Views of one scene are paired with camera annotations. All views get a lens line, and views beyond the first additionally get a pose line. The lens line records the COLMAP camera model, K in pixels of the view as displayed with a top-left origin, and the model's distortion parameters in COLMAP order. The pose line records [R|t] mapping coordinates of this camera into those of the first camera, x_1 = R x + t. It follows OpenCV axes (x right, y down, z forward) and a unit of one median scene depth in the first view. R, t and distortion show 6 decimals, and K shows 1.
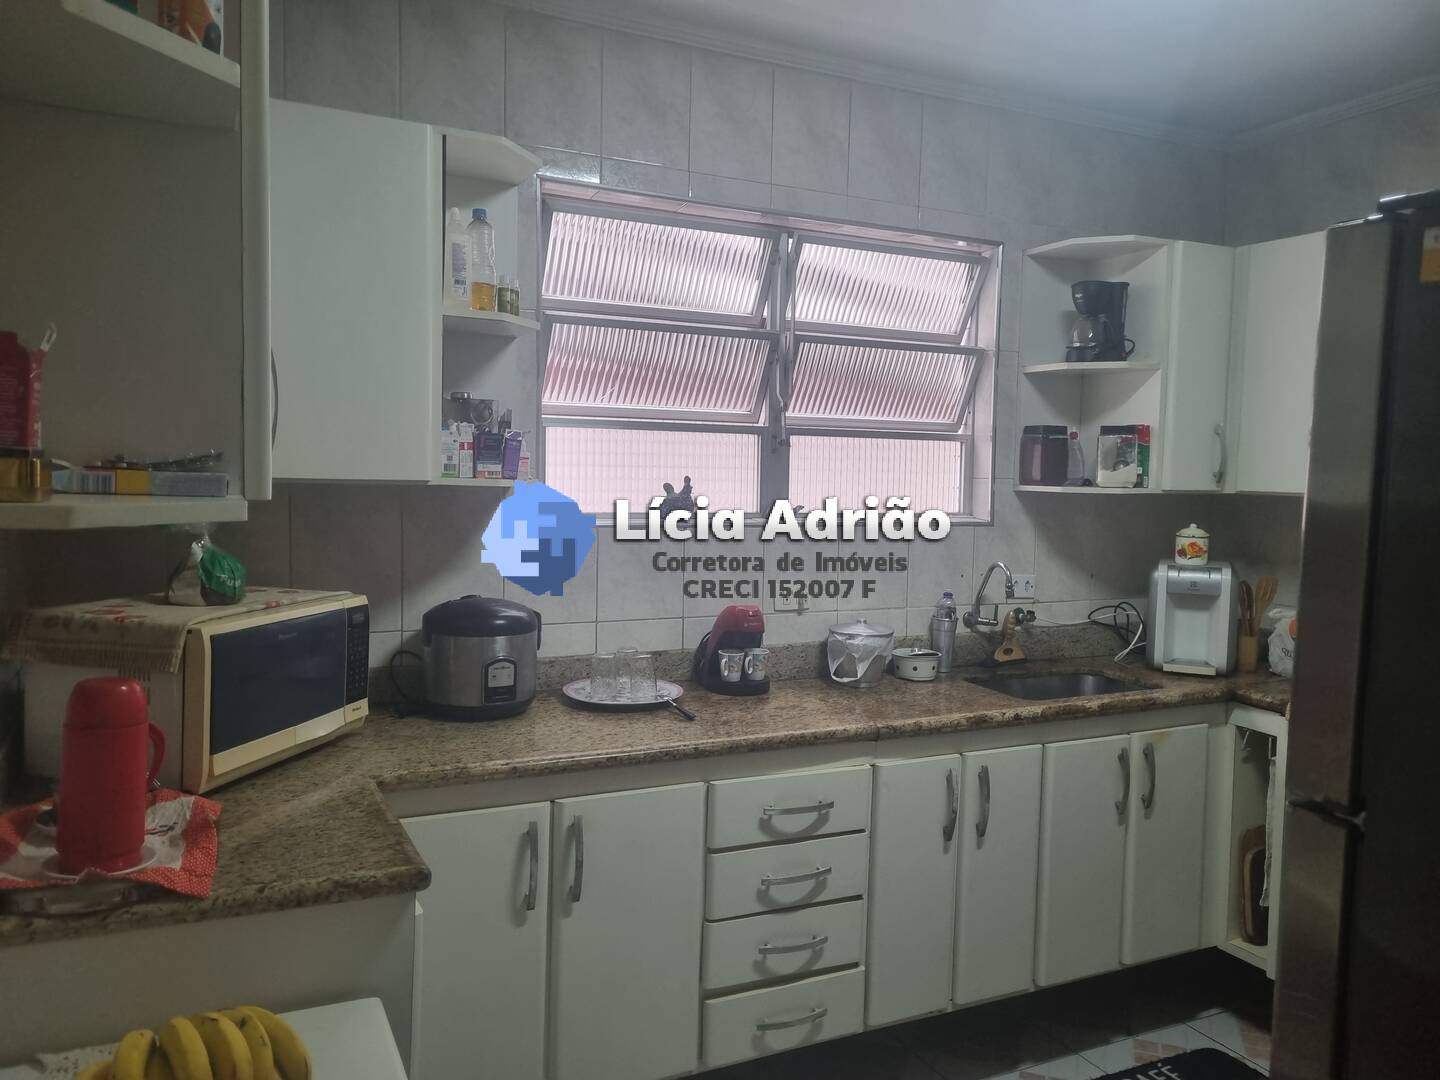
lens RADIAL K [[1082.0, 0, 721.8], [0, 1082.0, 533.8], [0, 0, 1]] dist [0.059359, -0.049154]
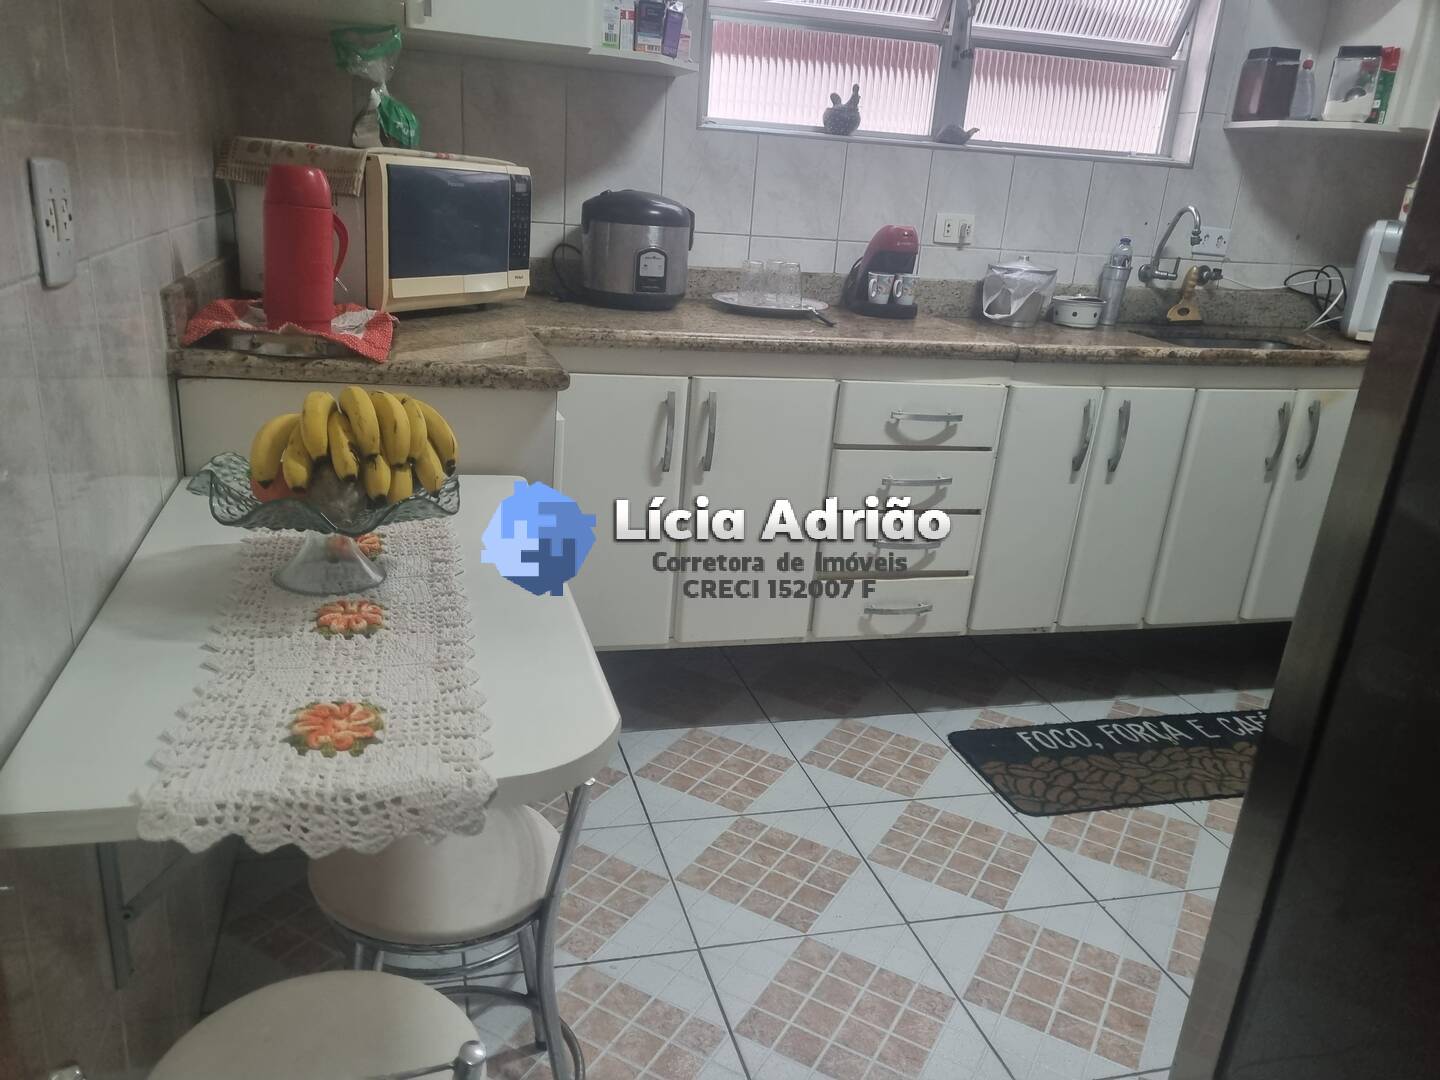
lens RADIAL K [[1082.0, 0, 694.3], [0, 1082.0, 532.4], [0, 0, 1]] dist [0.059359, -0.049154]
pose [[0.979989, 0.107565, -0.167483, 0.035753], [-0.060473, 0.962533, 0.264336, 0.090764], [0.189642, -0.248919, 0.949777, -0.043757]]
